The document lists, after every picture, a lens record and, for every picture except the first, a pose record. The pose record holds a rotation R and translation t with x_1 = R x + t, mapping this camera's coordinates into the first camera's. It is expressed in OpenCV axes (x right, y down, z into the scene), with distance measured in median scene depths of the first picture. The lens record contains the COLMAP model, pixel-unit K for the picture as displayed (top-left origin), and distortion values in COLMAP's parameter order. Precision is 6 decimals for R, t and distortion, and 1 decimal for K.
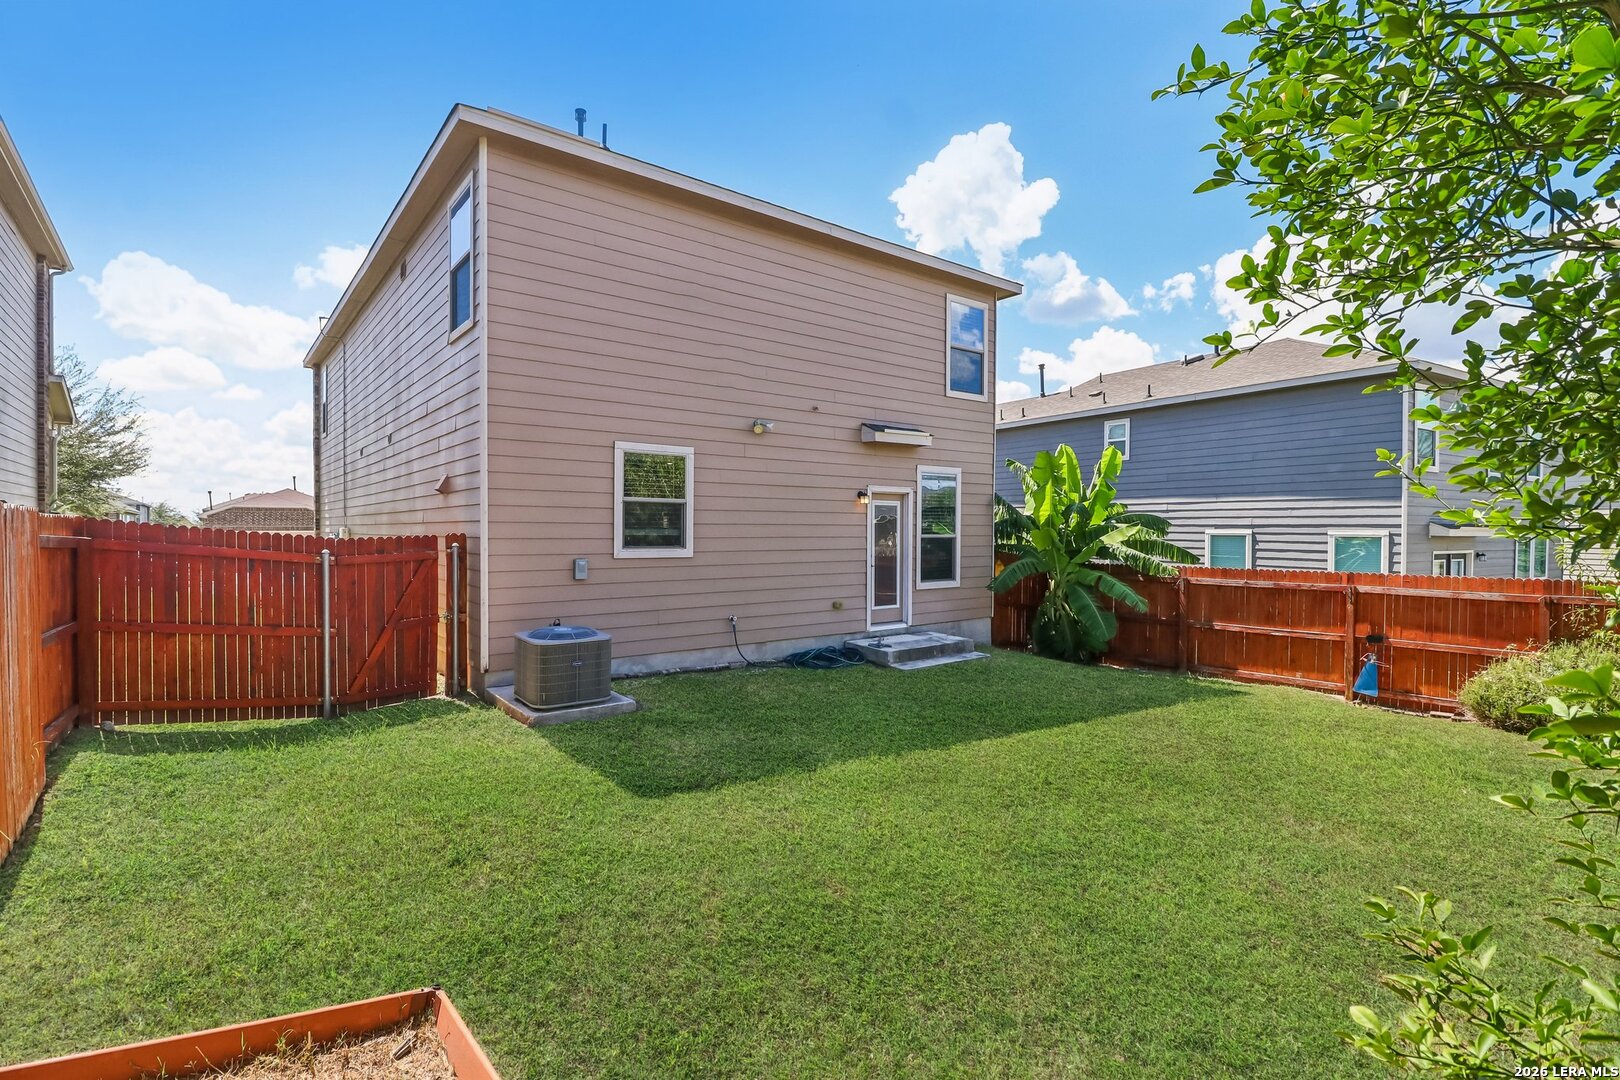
lens RADIAL K [[768.5, 0, 810.0], [0, 768.5, 540.0], [0, 0, 1]] dist [-0.011993, -0.000448]
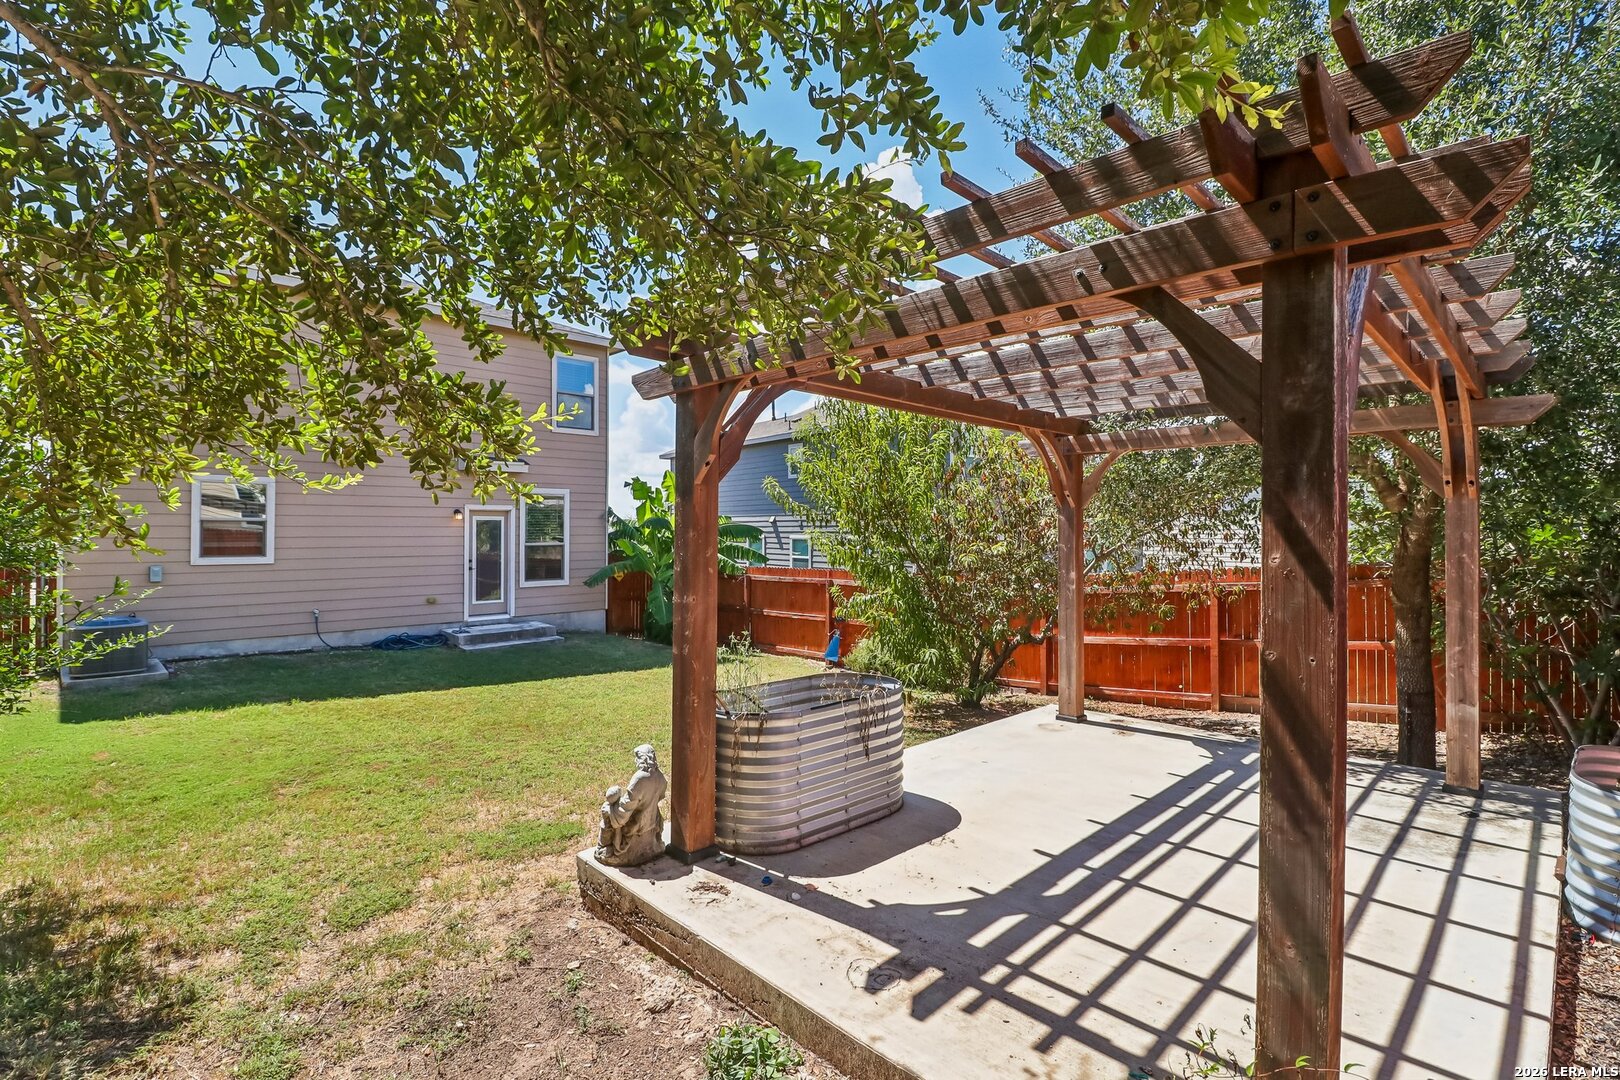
lens RADIAL K [[756.2, 0, 801.4], [0, 756.2, 517.3], [0, 0, 1]] dist [-0.003850, -0.000883]
pose [[0.993182, -0.004391, 0.116489, 0.495649], [0.008429, 0.999380, -0.034190, -0.003659], [-0.116267, 0.034939, 0.992603, -0.302387]]
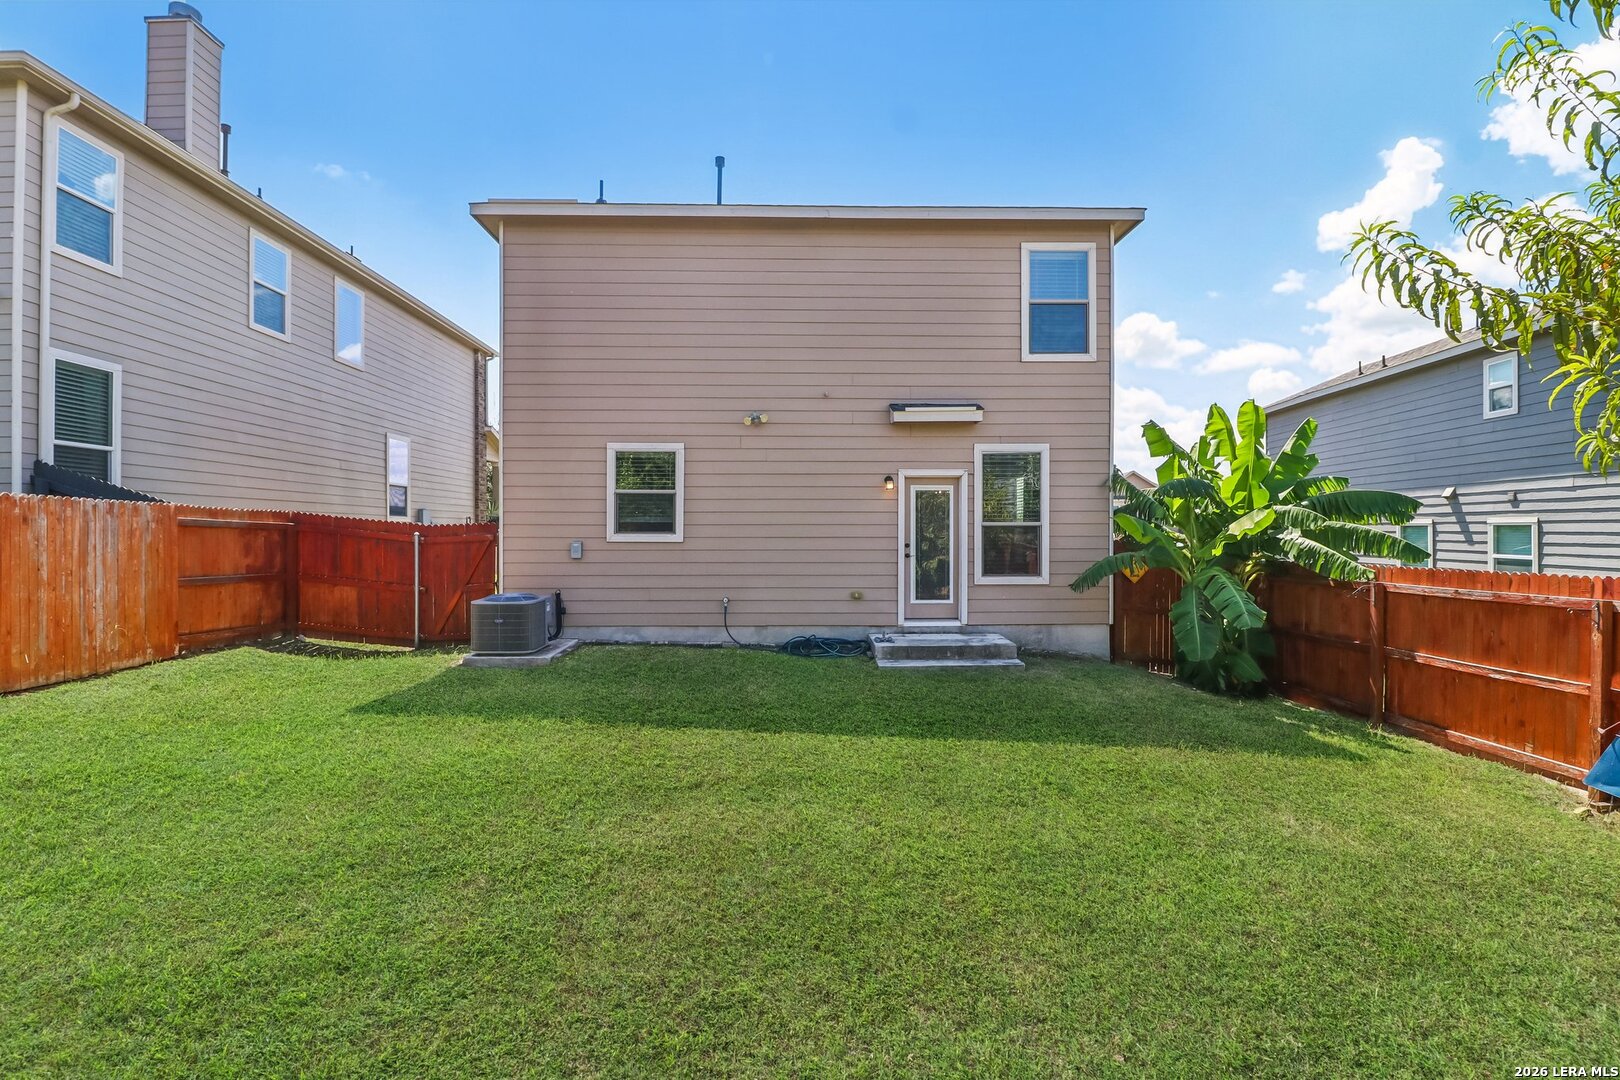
lens RADIAL K [[763.1, 0, 792.8], [0, 763.1, 531.4], [0, 0, 1]] dist [0.000829, -0.012227]
pose [[0.799448, -0.005356, -0.600711, 0.550050], [-0.005411, 0.999855, -0.016117, 0.020792], [0.600711, 0.016135, 0.799303, 0.187132]]
